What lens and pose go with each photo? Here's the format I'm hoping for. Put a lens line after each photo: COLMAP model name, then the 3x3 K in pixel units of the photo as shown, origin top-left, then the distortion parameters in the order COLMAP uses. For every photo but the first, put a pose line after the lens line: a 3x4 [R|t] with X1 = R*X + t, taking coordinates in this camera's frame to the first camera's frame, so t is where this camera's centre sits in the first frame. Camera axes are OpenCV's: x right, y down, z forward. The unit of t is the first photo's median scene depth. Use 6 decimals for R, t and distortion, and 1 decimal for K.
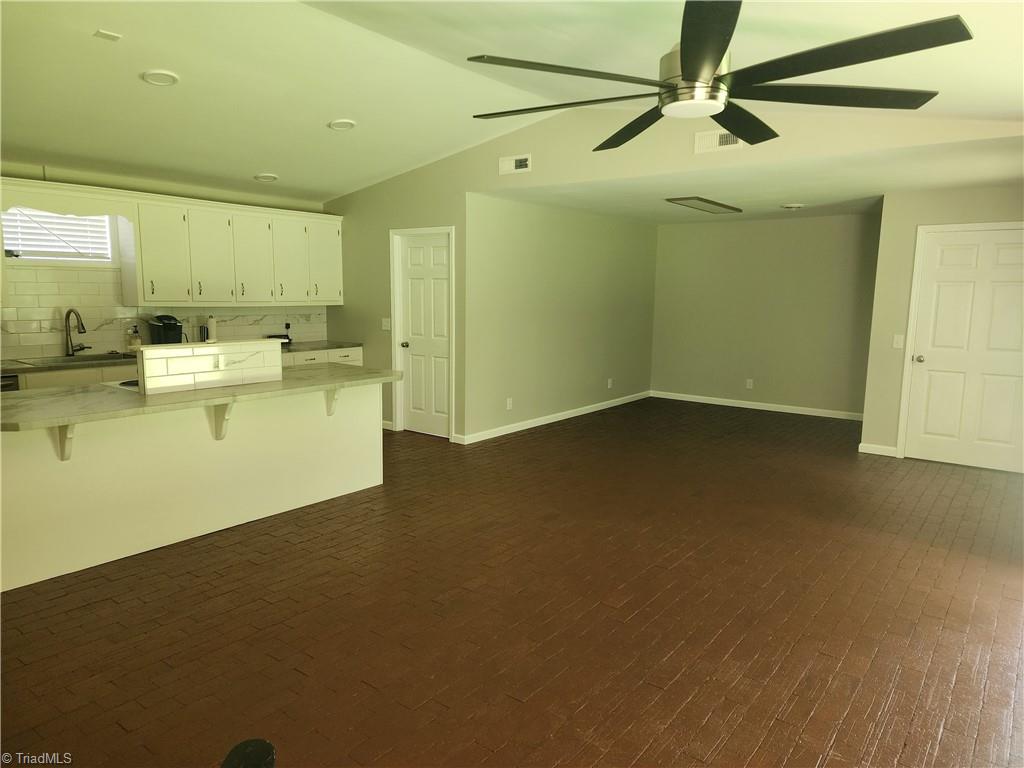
lens RADIAL K [[687.9, 0, 511.0], [0, 687.9, 389.2], [0, 0, 1]] dist [0.098566, -0.086546]
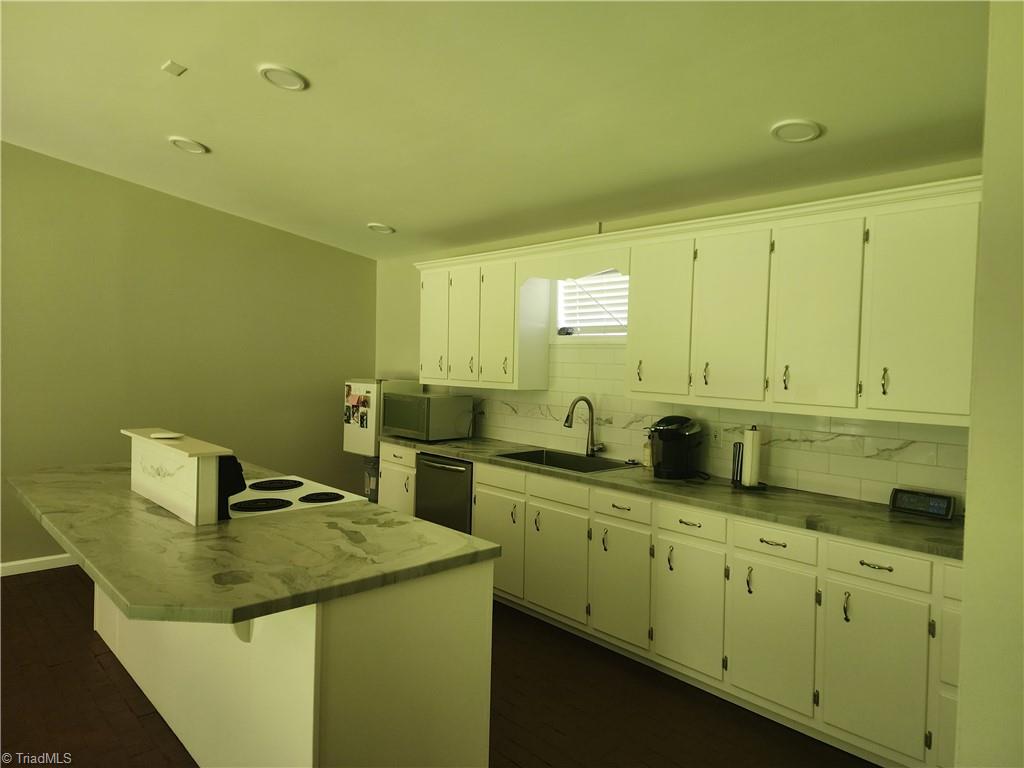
lens RADIAL K [[687.9, 0, 511.0], [0, 687.9, 389.2], [0, 0, 1]] dist [0.098566, -0.086546]
pose [[-0.191145, 0.020326, -0.981351, 0.135384], [-0.172250, 0.983576, 0.053922, -0.144131], [0.966330, 0.179344, -0.184505, 1.023564]]
